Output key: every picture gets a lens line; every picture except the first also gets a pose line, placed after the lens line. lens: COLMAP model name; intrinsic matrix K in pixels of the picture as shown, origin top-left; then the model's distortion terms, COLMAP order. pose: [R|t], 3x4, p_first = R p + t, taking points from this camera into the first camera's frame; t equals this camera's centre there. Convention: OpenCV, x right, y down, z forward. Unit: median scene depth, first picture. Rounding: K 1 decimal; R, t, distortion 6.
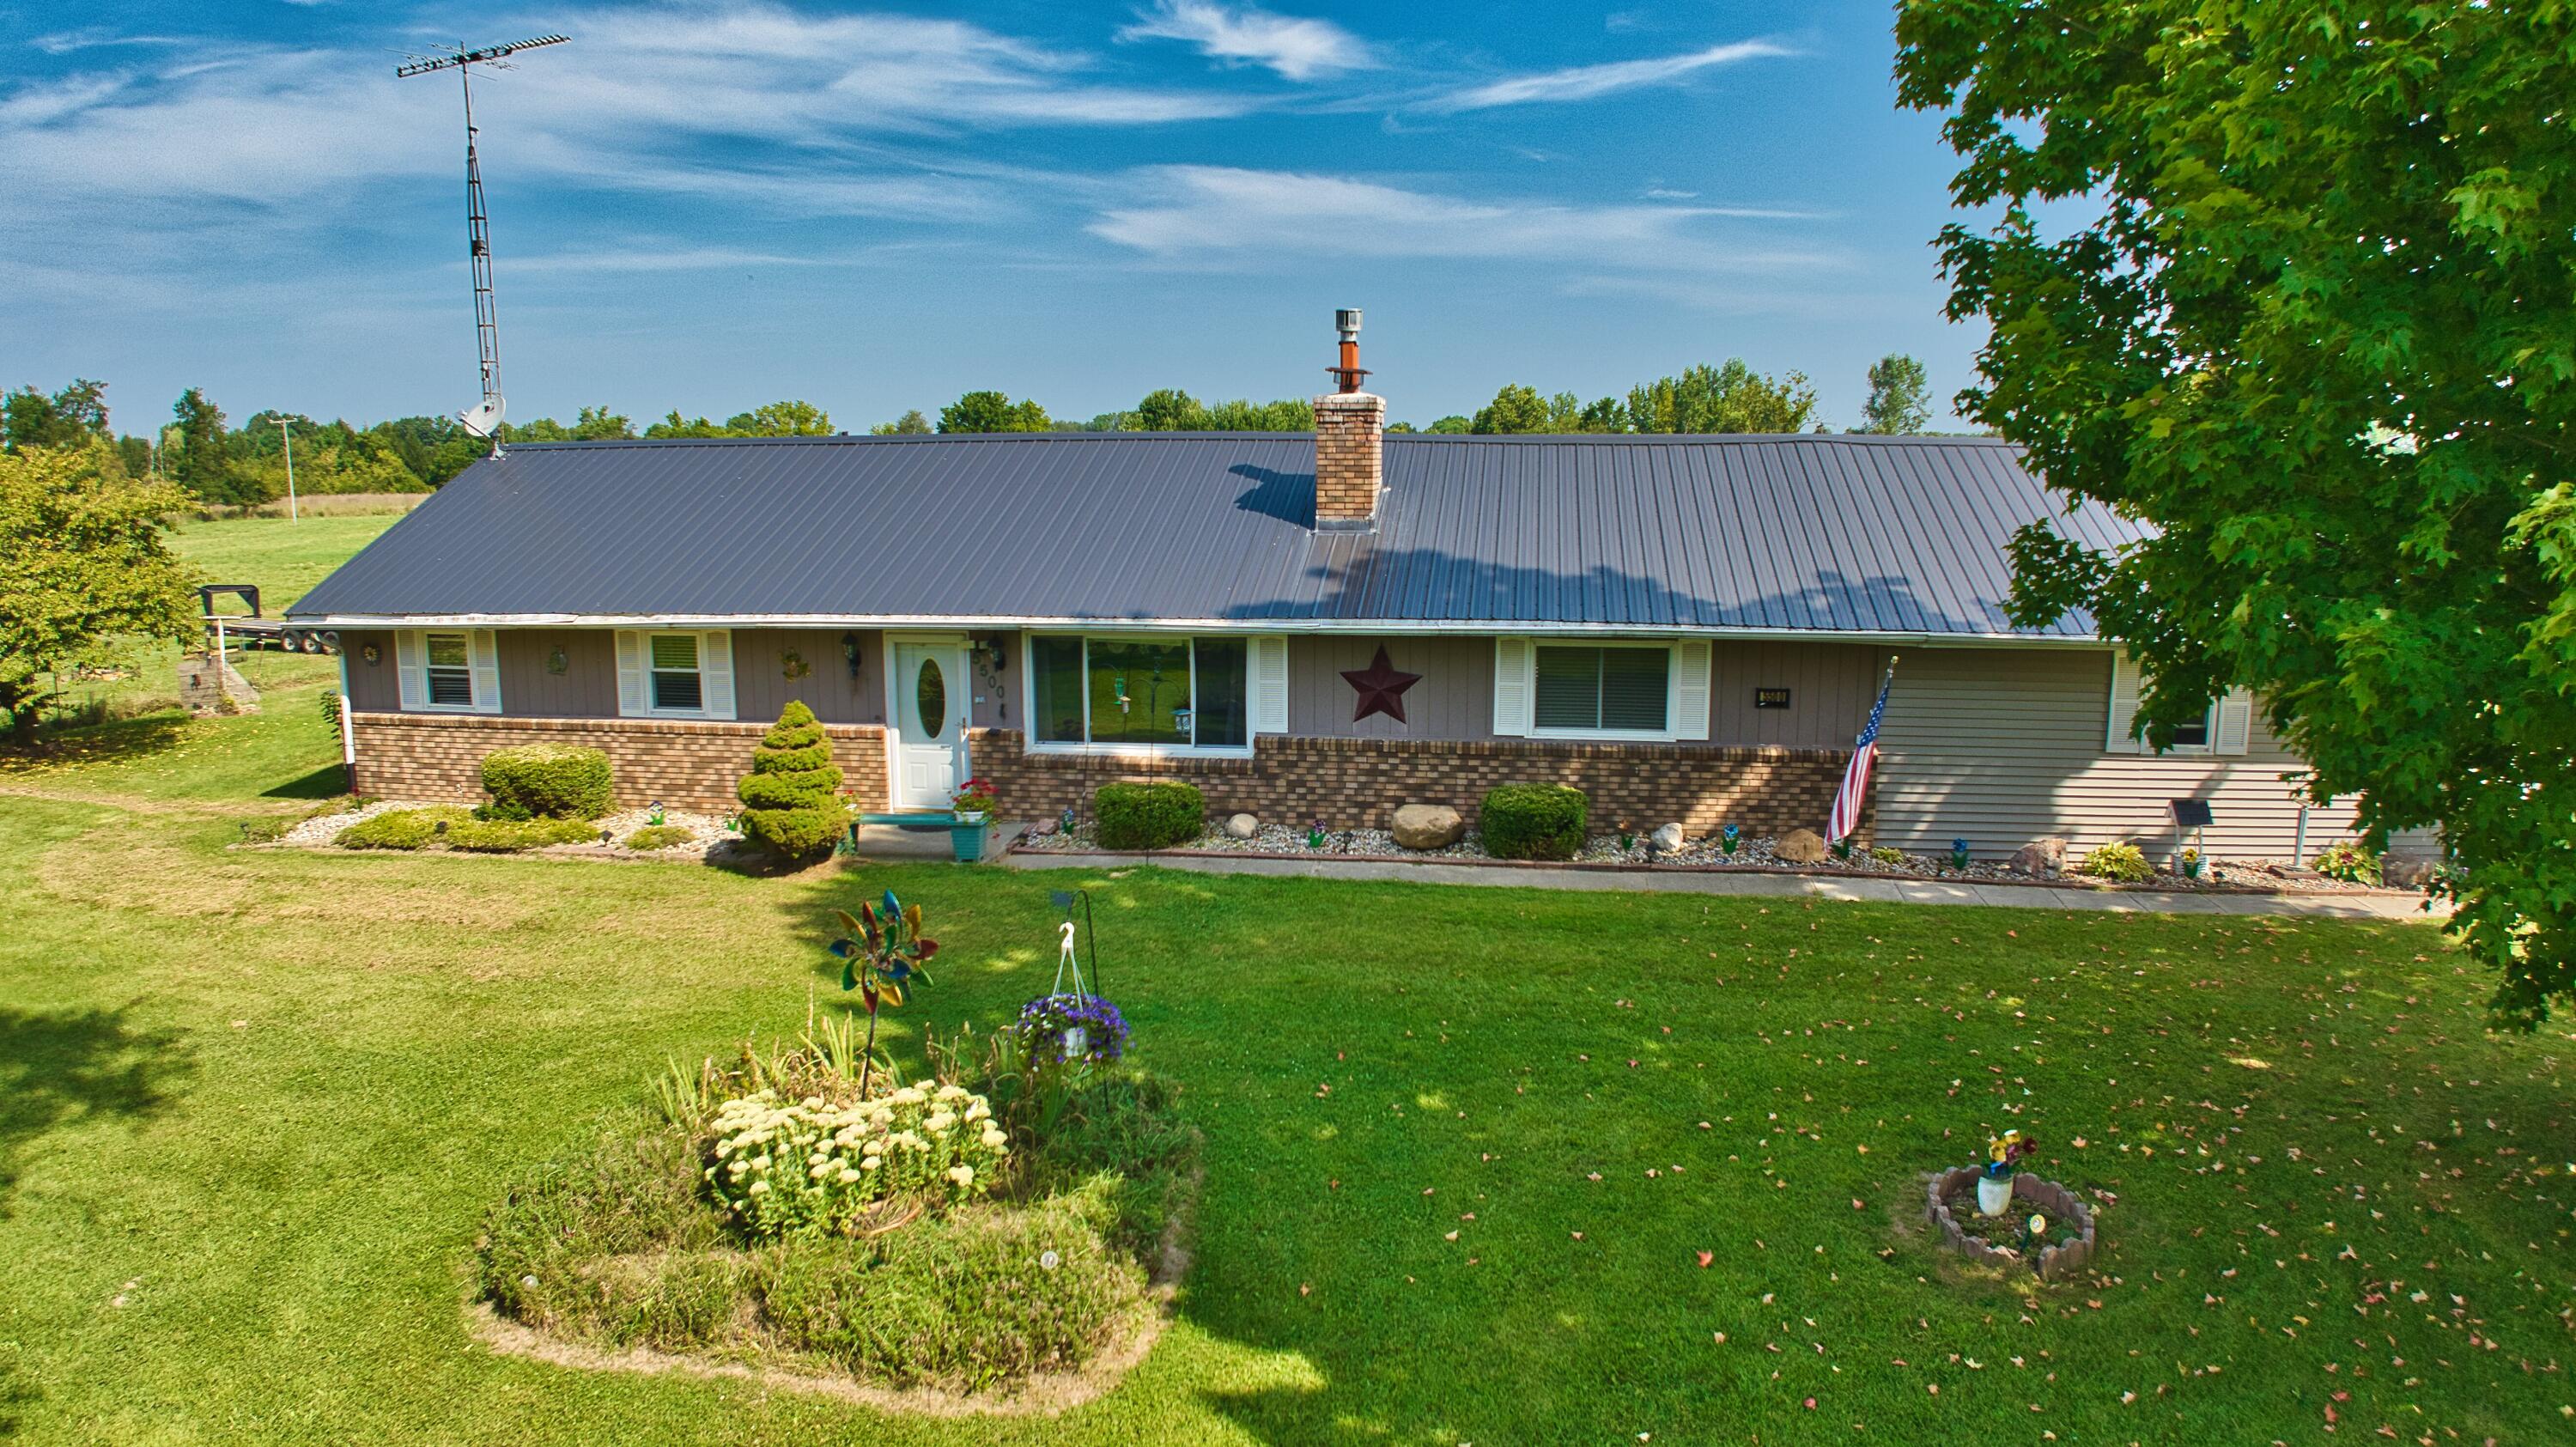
lens RADIAL K [[1690.7, 0, 1288.0], [0, 1690.7, 723.5], [0, 0, 1]] dist [-0.082553, 0.000718]
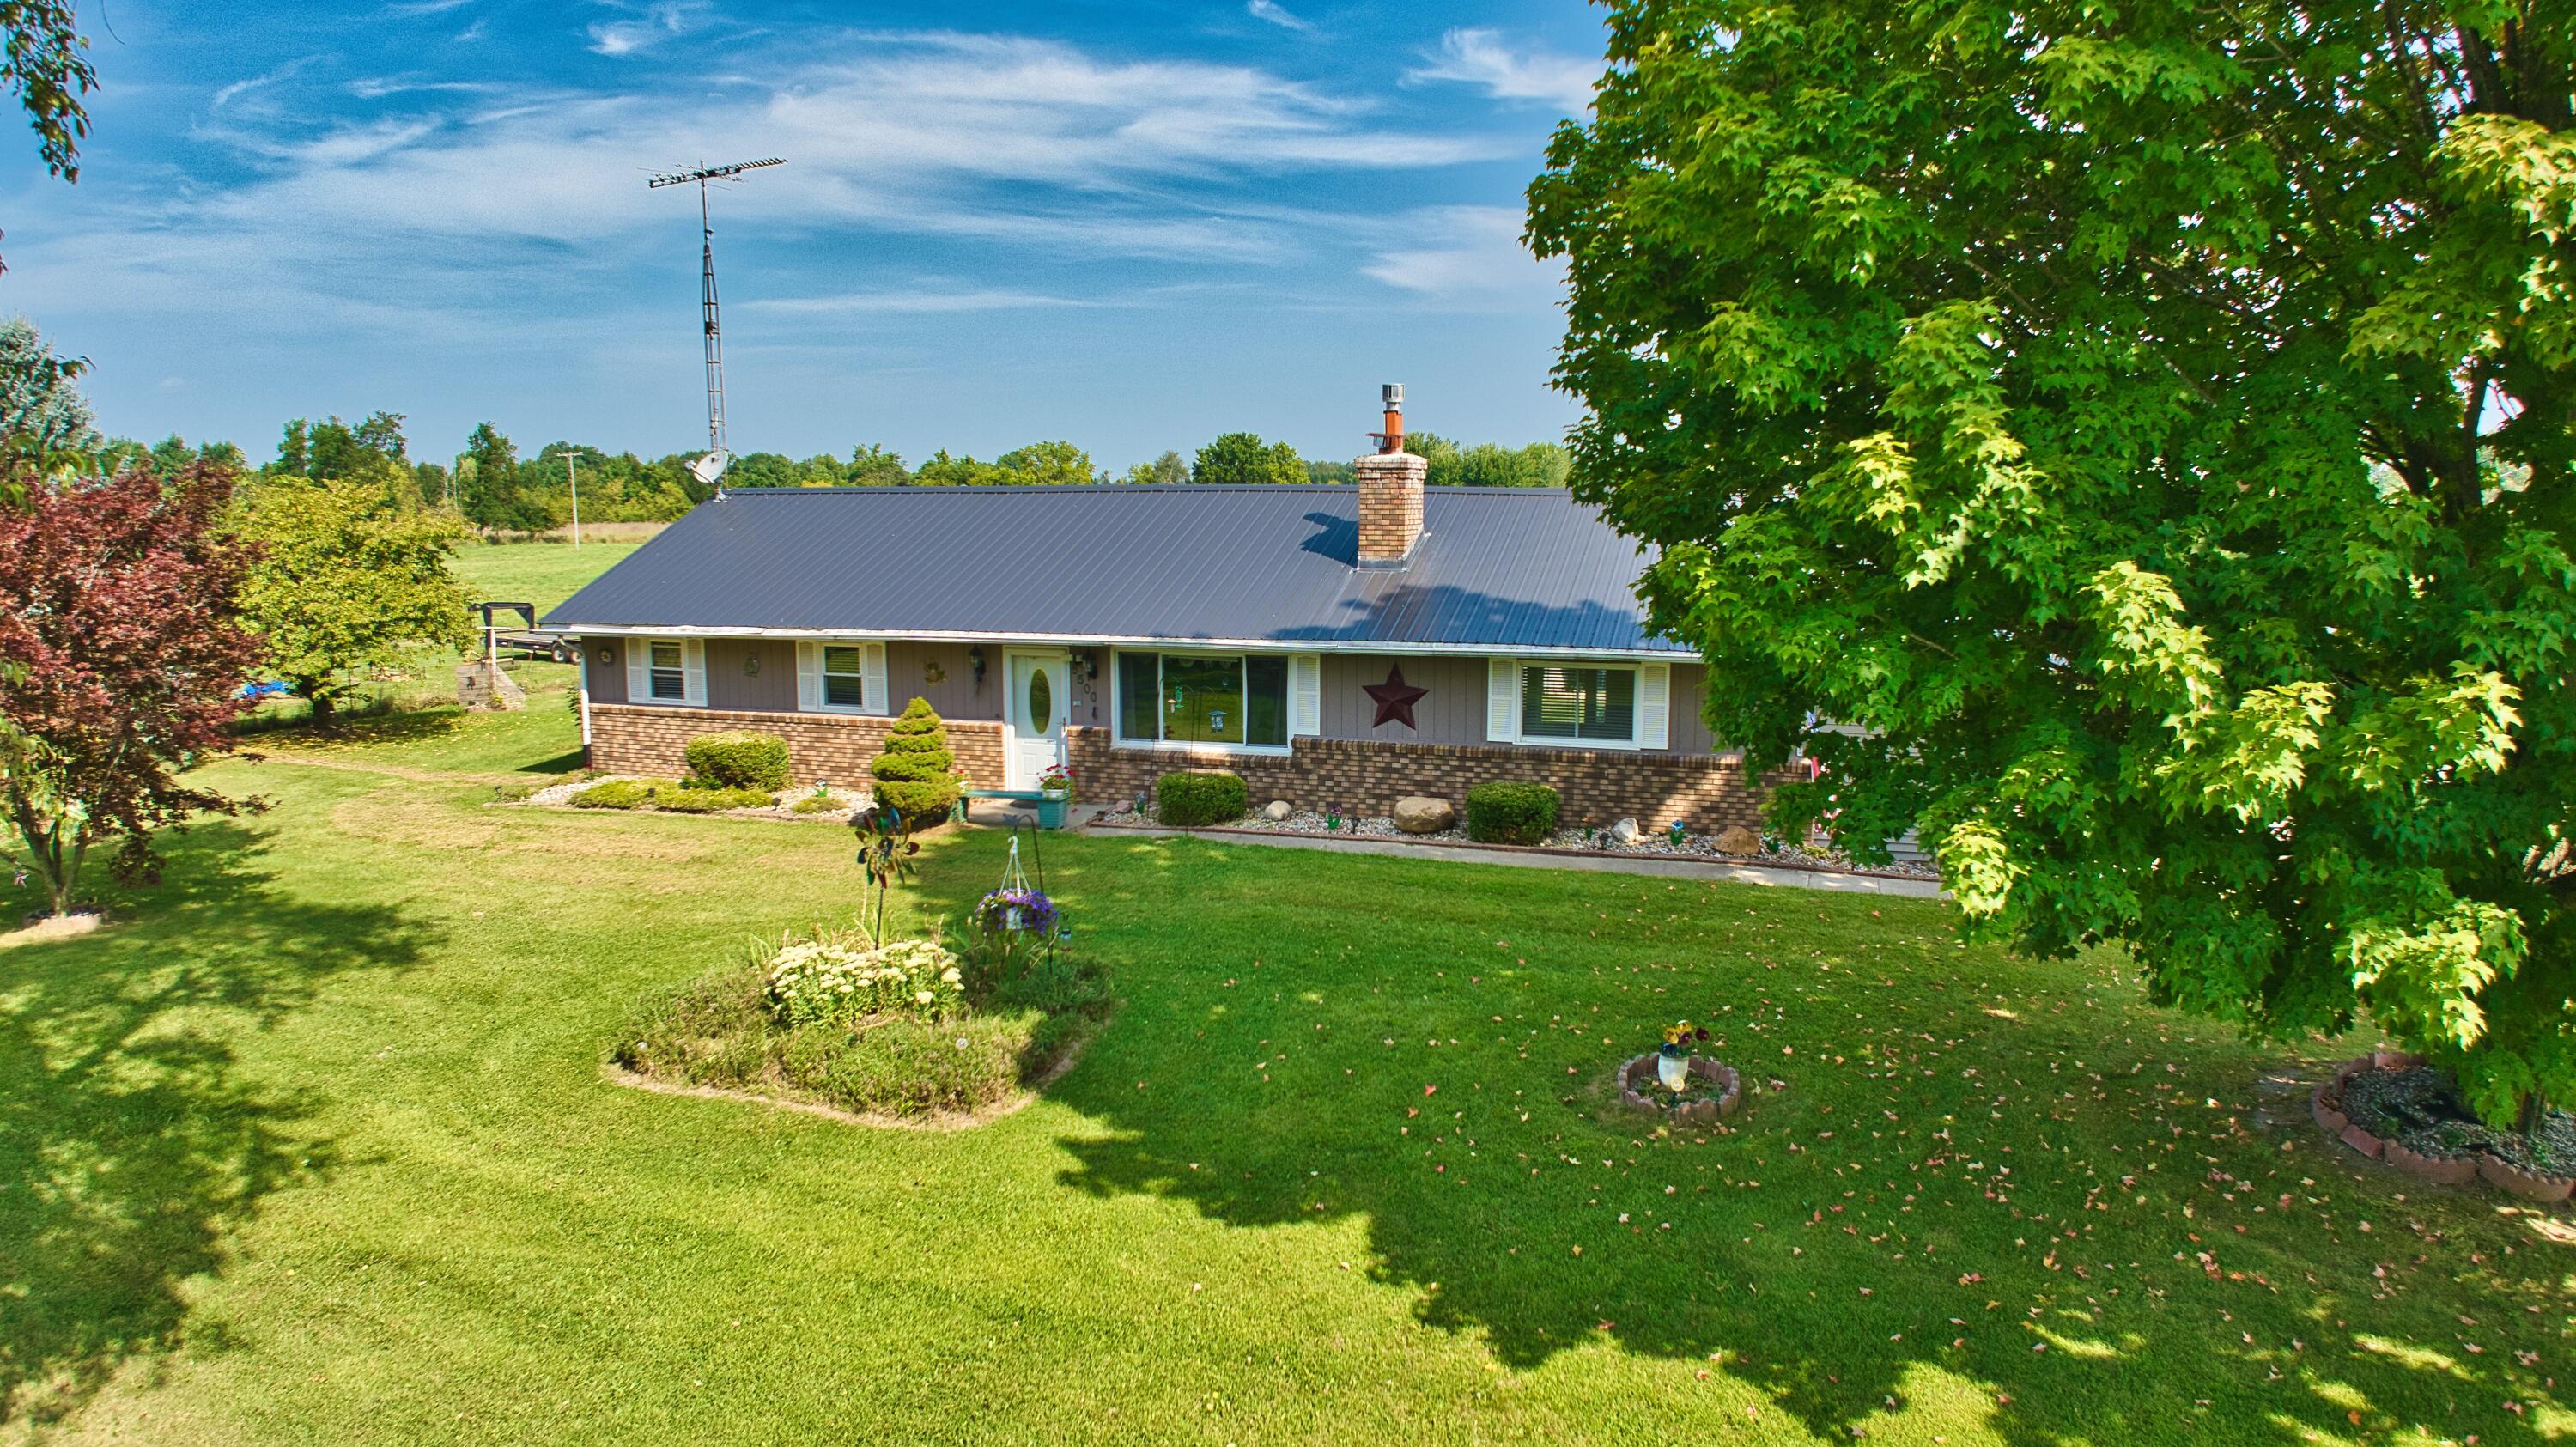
lens RADIAL K [[1762.4, 0, 1290.1], [0, 1762.4, 692.8], [0, 0, 1]] dist [-0.006121, -0.000205]
pose [[0.987265, 0.021075, -0.157682, 0.177152], [-0.027137, 0.998969, -0.036389, 0.021522], [0.156753, 0.040204, 0.986819, -0.248968]]
